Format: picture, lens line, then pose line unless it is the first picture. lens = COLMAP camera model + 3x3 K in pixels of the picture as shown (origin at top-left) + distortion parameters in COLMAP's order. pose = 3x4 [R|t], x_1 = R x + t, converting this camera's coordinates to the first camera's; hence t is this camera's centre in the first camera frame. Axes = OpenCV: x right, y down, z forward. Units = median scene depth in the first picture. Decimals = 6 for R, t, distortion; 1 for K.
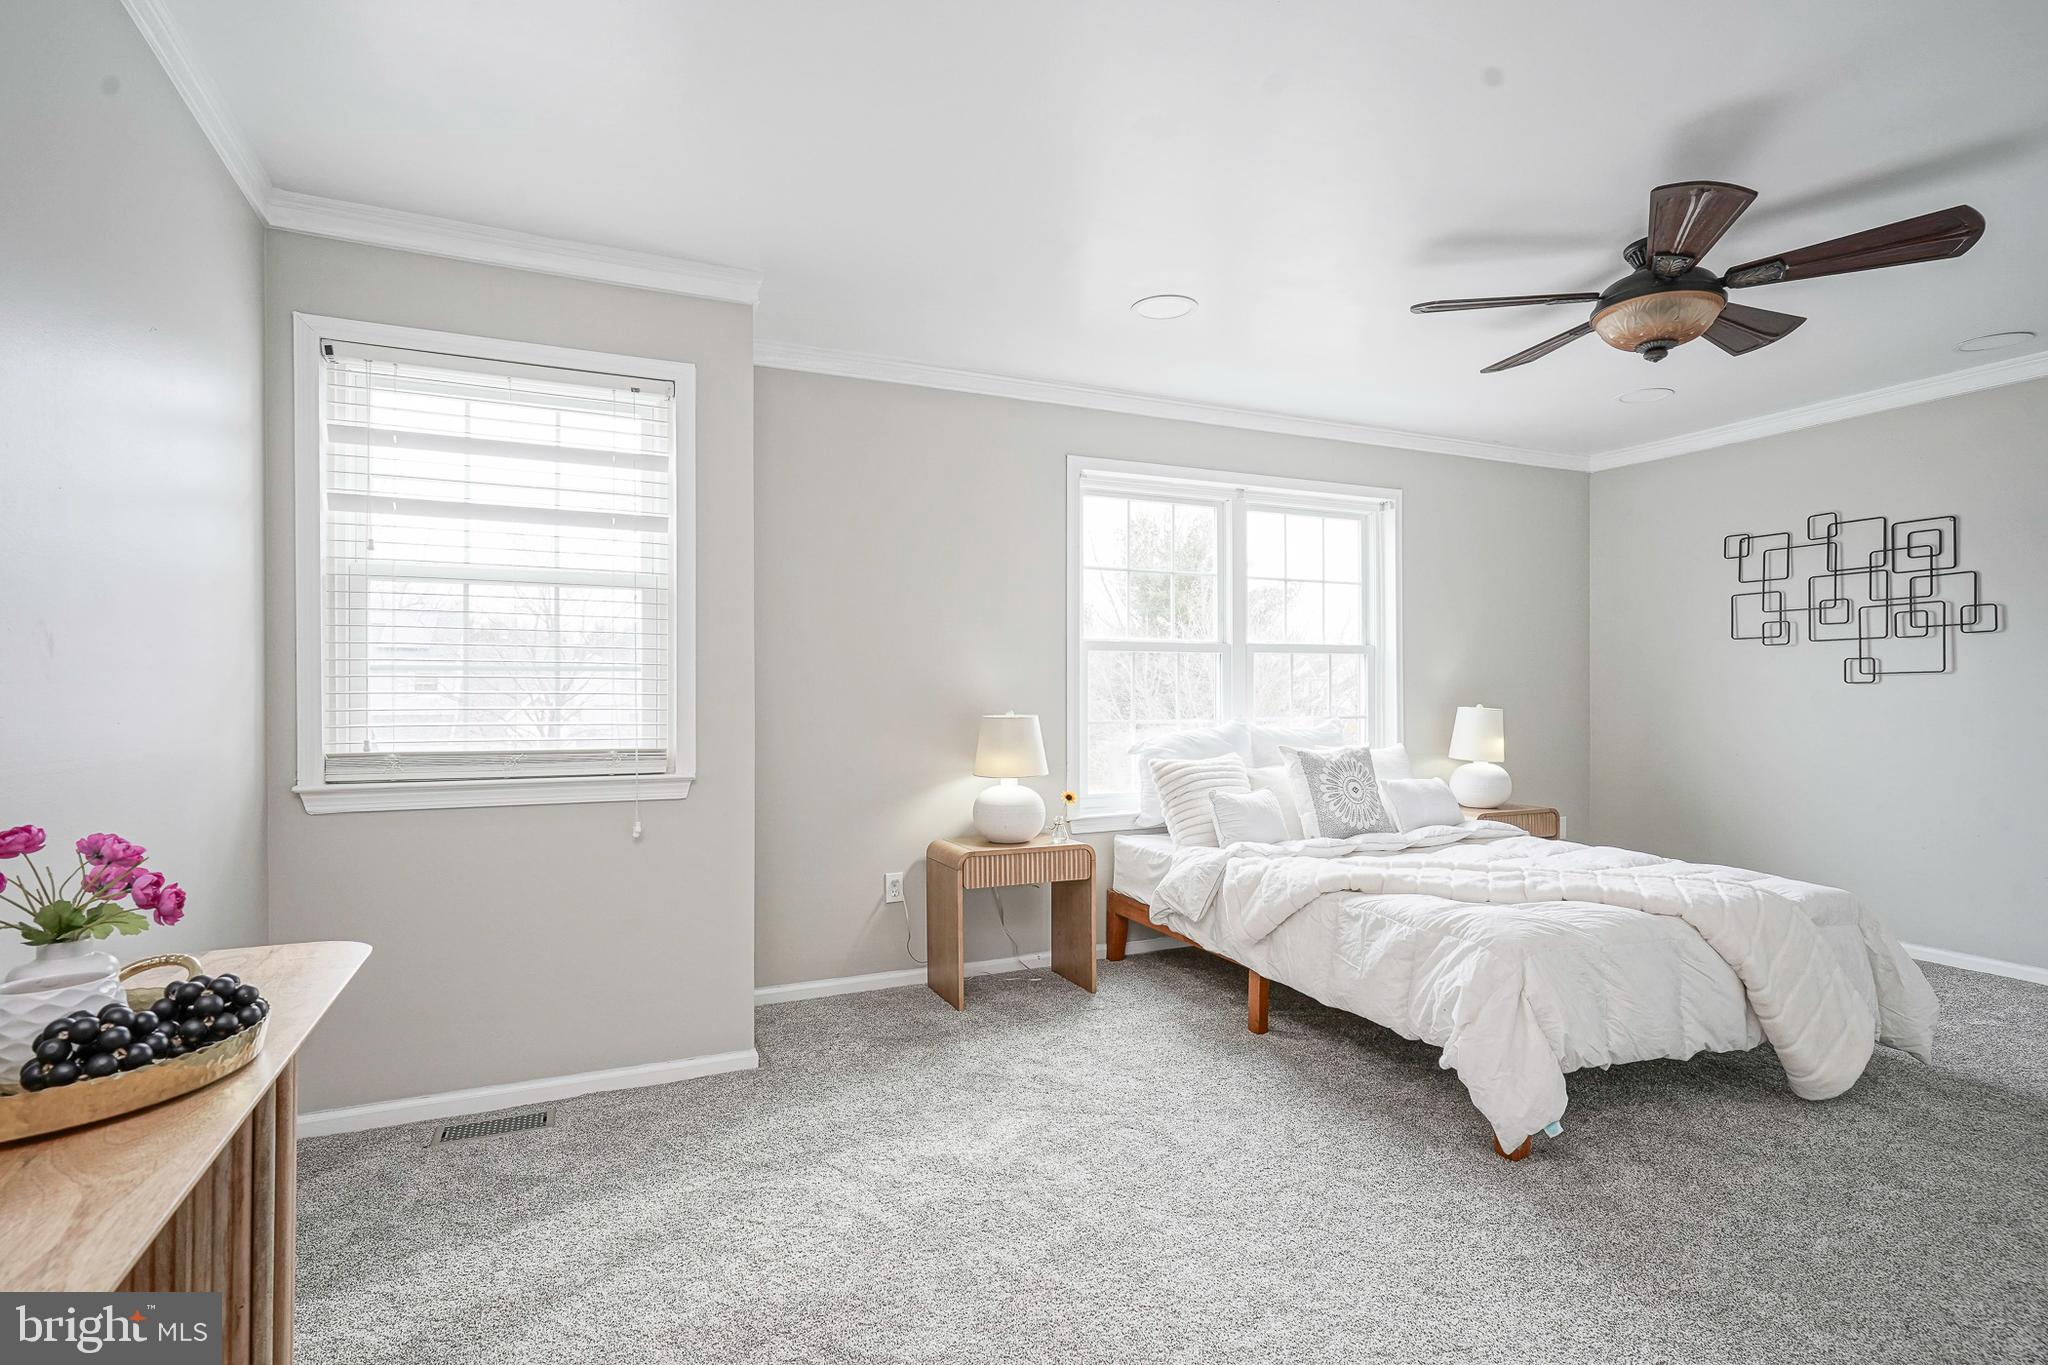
lens RADIAL K [[1022.4, 0, 1017.8], [0, 1022.4, 696.9], [0, 0, 1]] dist [-0.006518, 0.004764]
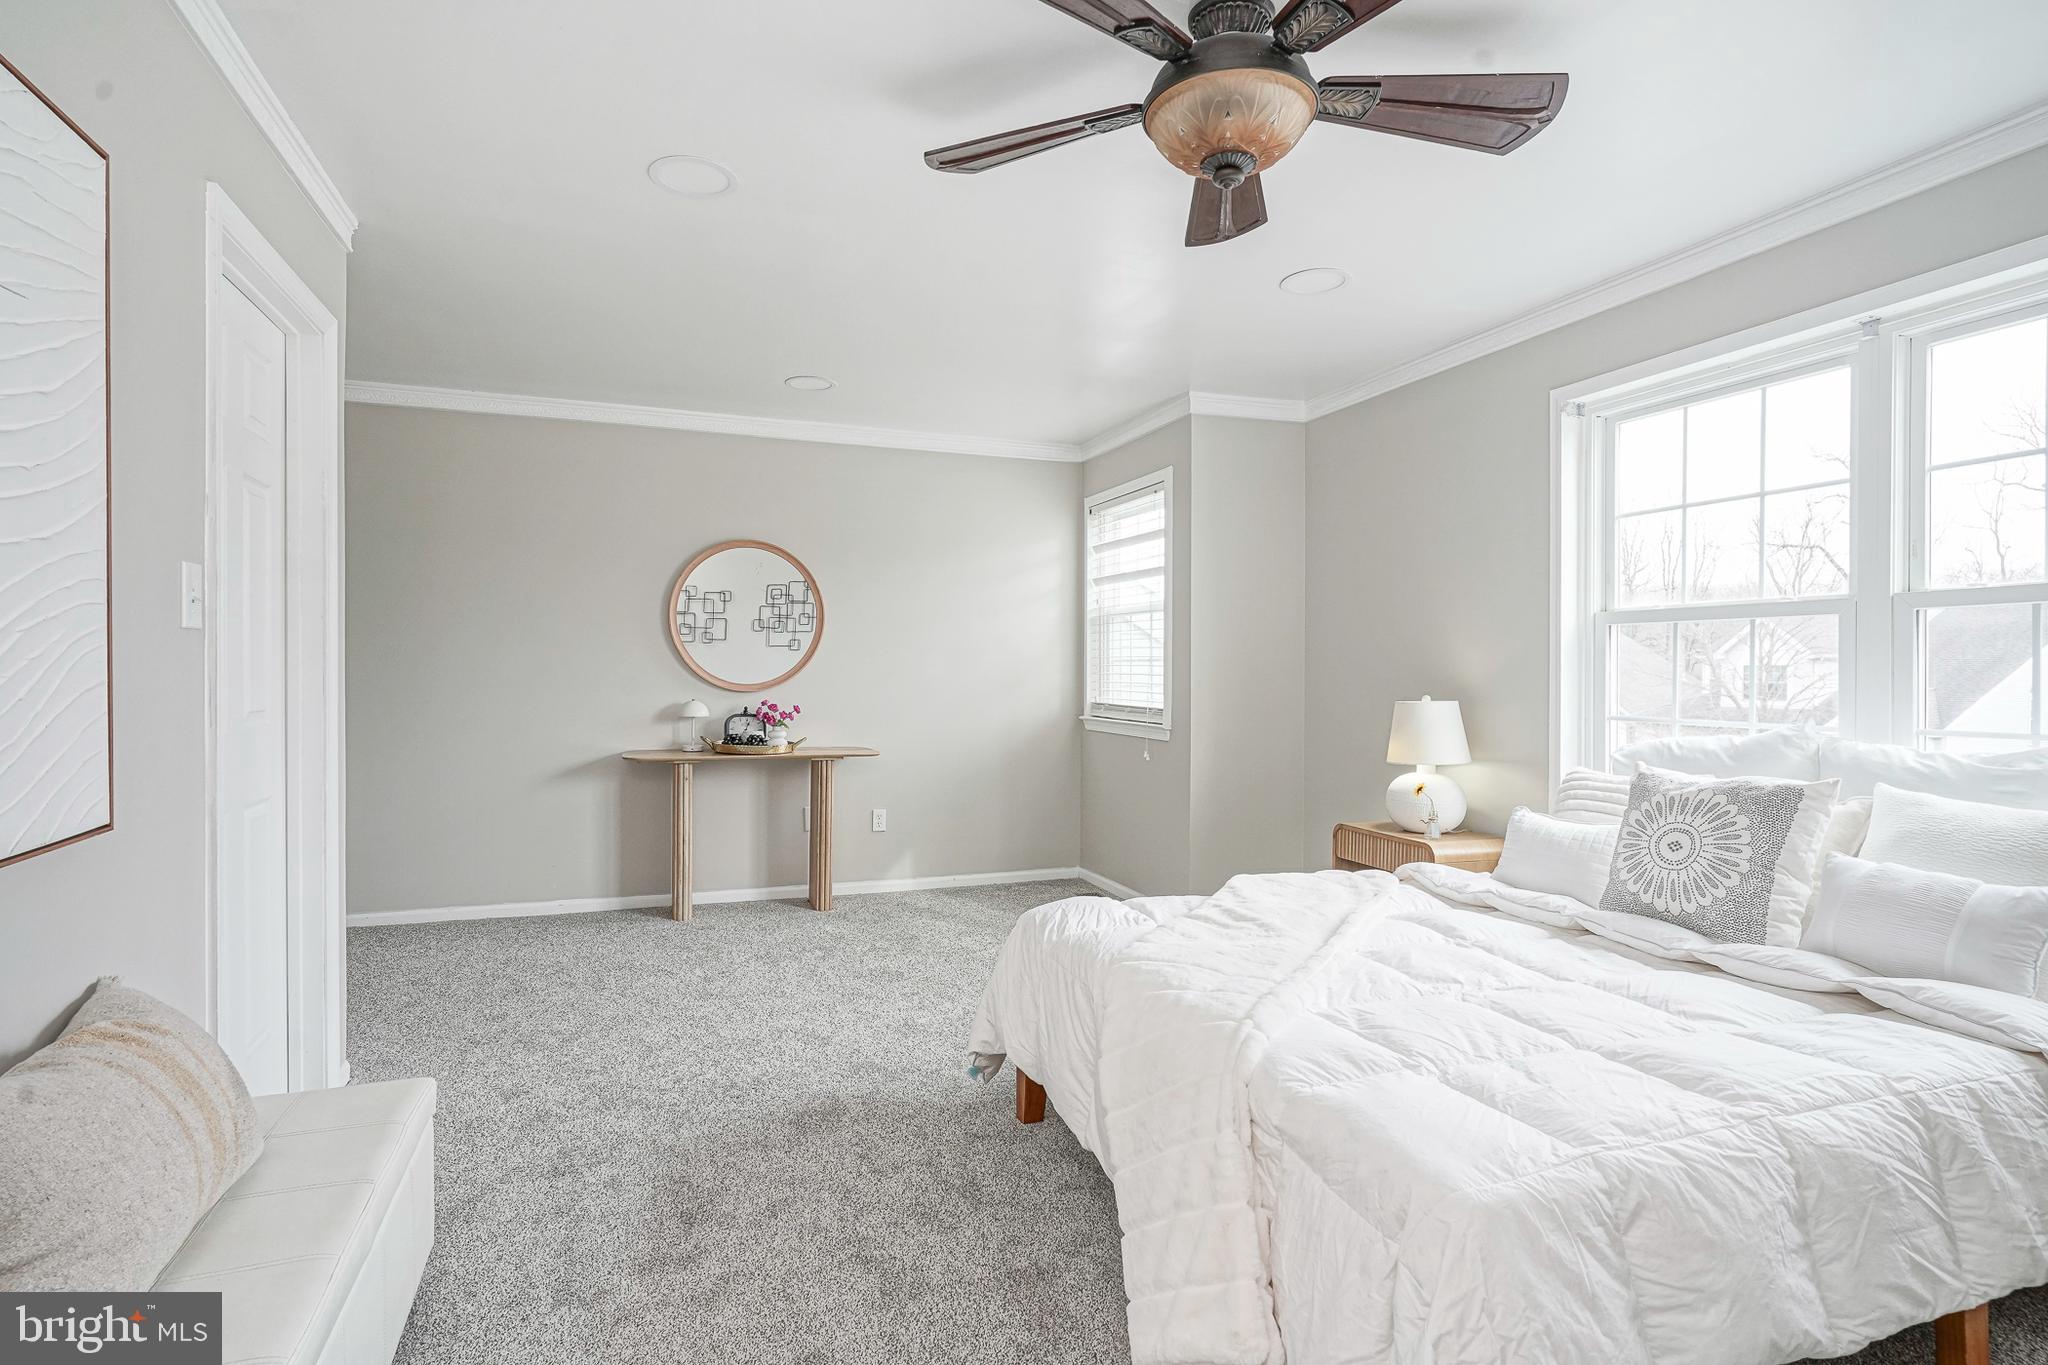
lens RADIAL K [[1022.4, 0, 1024.7], [0, 1022.4, 664.2], [0, 0, 1]] dist [-0.006518, 0.004764]
pose [[-0.073723, 0.001822, -0.997277, 1.276528], [0.006984, 0.999975, 0.001311, -0.024570], [0.997254, -0.006869, -0.073734, 0.896903]]
